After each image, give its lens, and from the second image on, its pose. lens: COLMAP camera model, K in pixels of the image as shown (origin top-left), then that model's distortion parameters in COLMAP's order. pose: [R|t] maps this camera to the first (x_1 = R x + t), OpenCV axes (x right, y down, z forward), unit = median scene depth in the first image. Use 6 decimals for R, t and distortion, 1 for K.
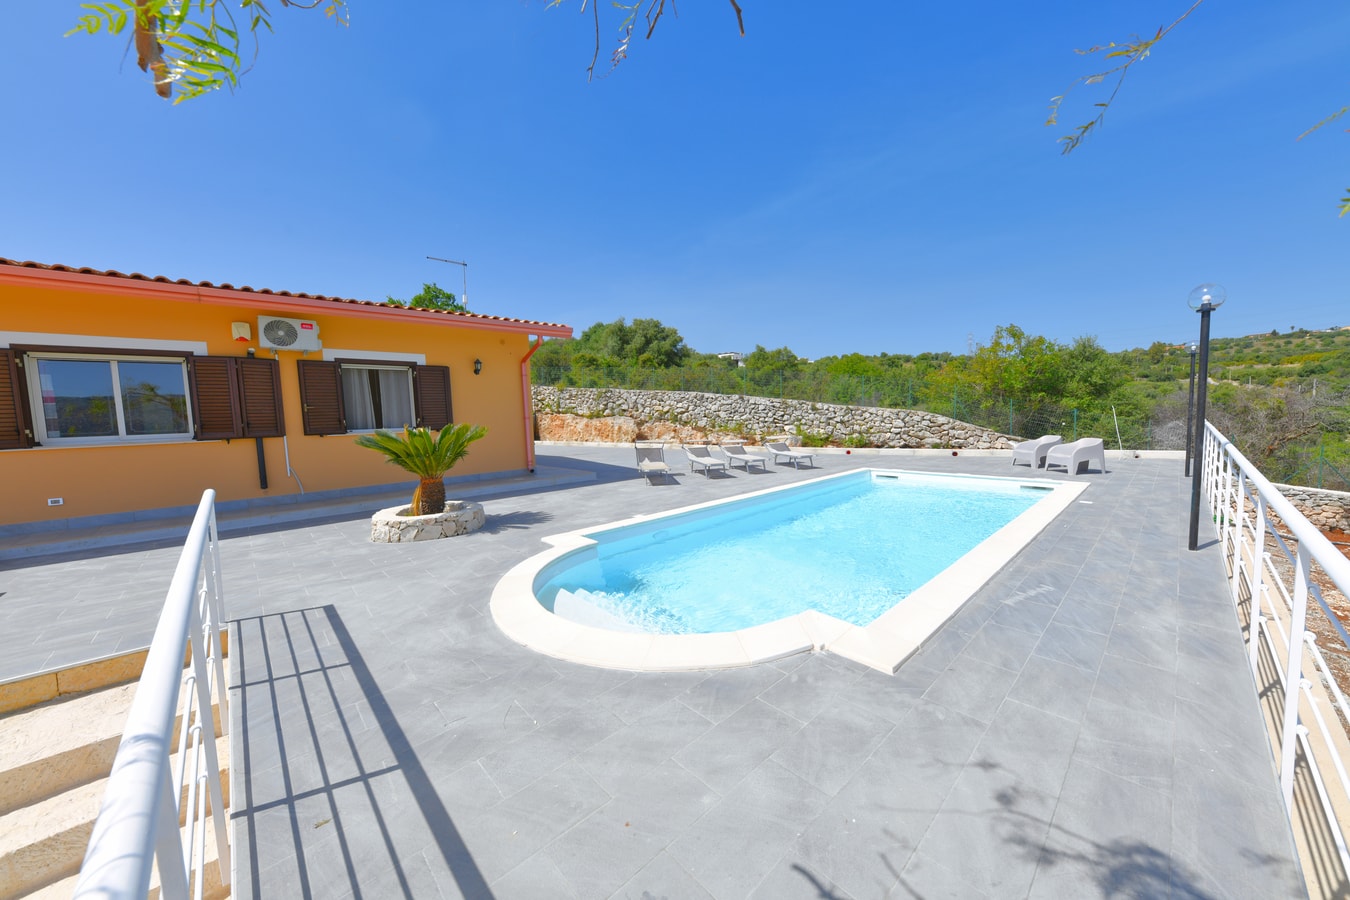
lens RADIAL K [[464.0, 0, 681.5], [0, 464.0, 451.4], [0, 0, 1]] dist [0.014906, -0.007795]
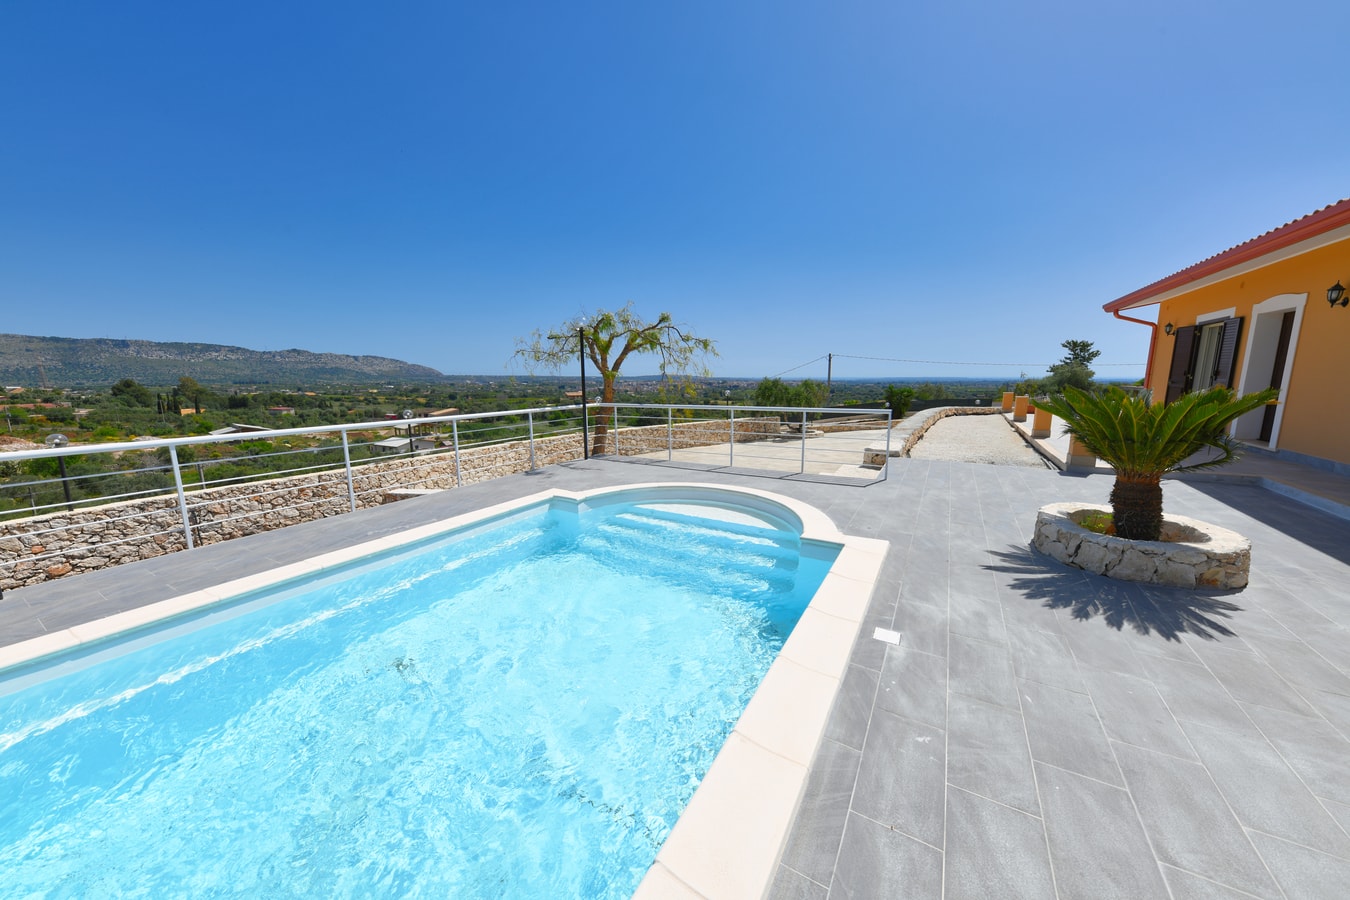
lens RADIAL K [[464.0, 0, 681.5], [0, 464.0, 451.4], [0, 0, 1]] dist [0.014906, -0.007795]
pose [[-0.957436, 0.080583, -0.277170, 0.078556], [0.008792, 0.967936, 0.251044, -0.052694], [0.288512, 0.237922, -0.927445, 0.563038]]
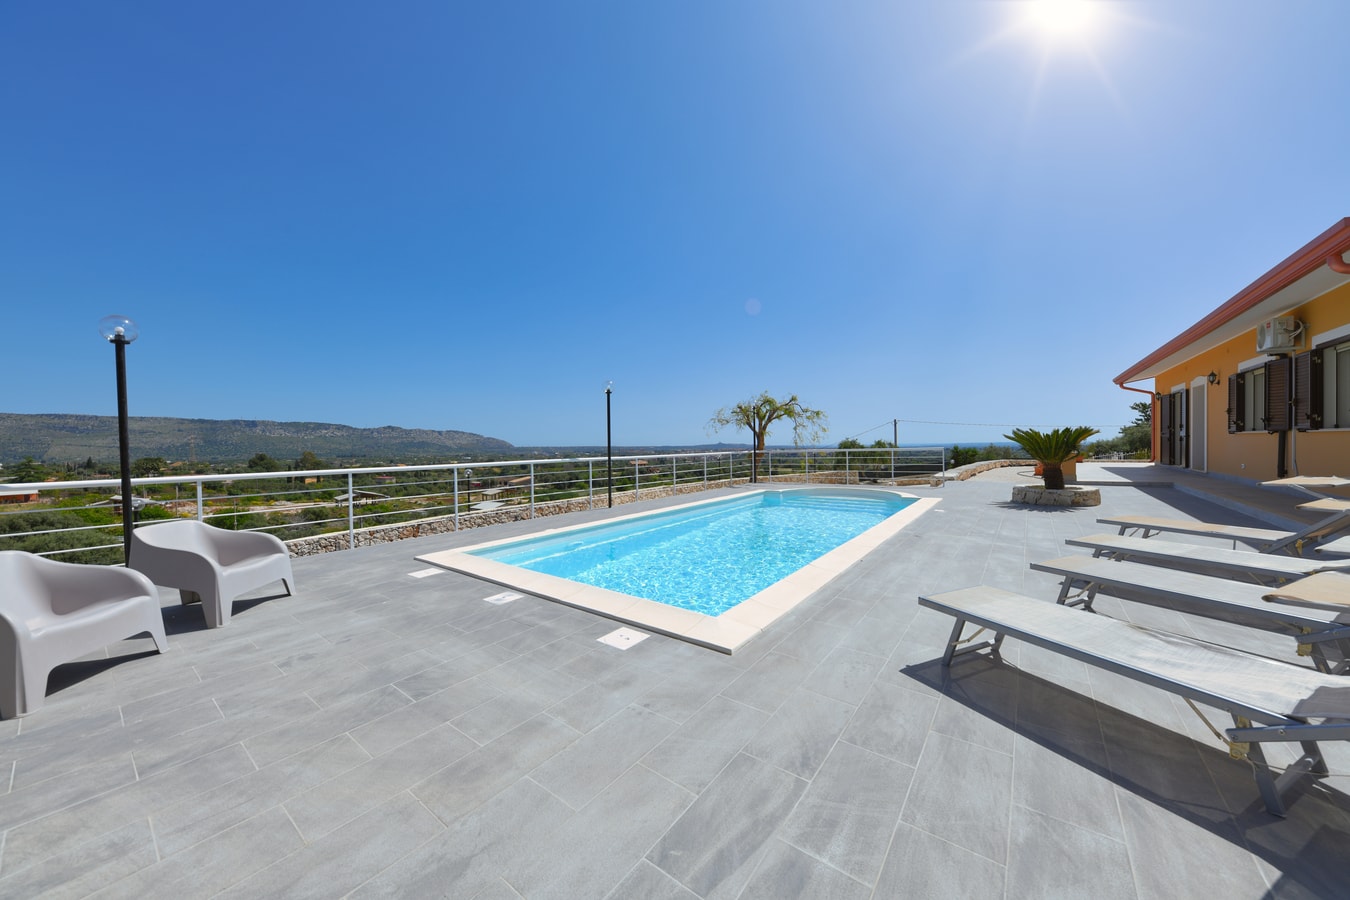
lens RADIAL K [[464.0, 0, 681.5], [0, 464.0, 451.4], [0, 0, 1]] dist [0.014906, -0.007795]
pose [[-0.984490, 0.050542, -0.168002, 0.329095], [0.033317, 0.994039, 0.103811, -0.069076], [0.172247, 0.096604, -0.980305, 0.892599]]
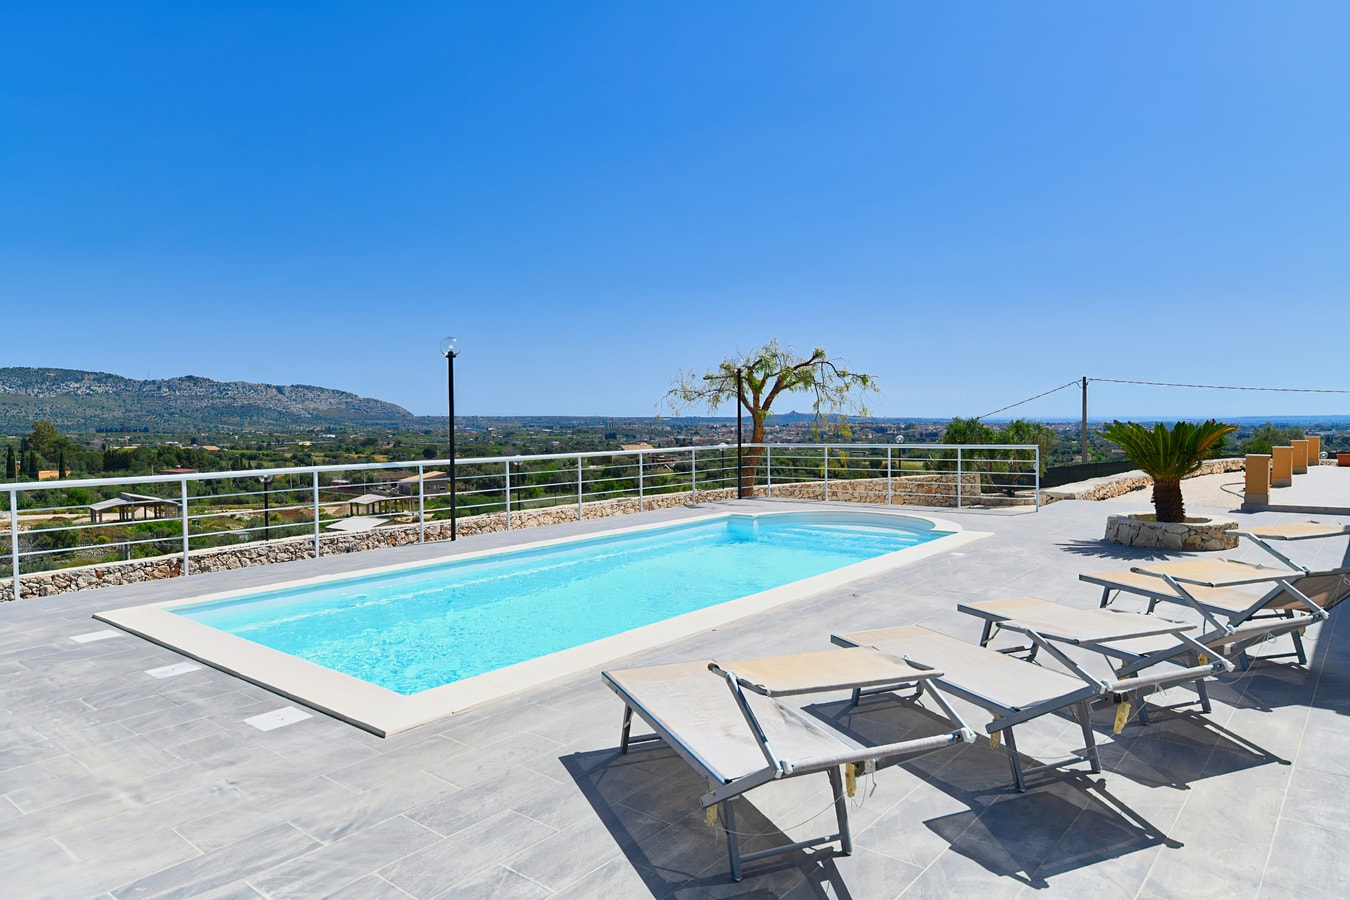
lens RADIAL K [[863.1, 0, 685.9], [0, 863.1, 451.5], [0, 0, 1]] dist [0.016162, 0.003576]
pose [[-0.990987, 0.045073, -0.126149, 0.221352], [0.028468, 0.991045, 0.130460, -0.094760], [0.130899, 0.125693, -0.983395, 0.997817]]
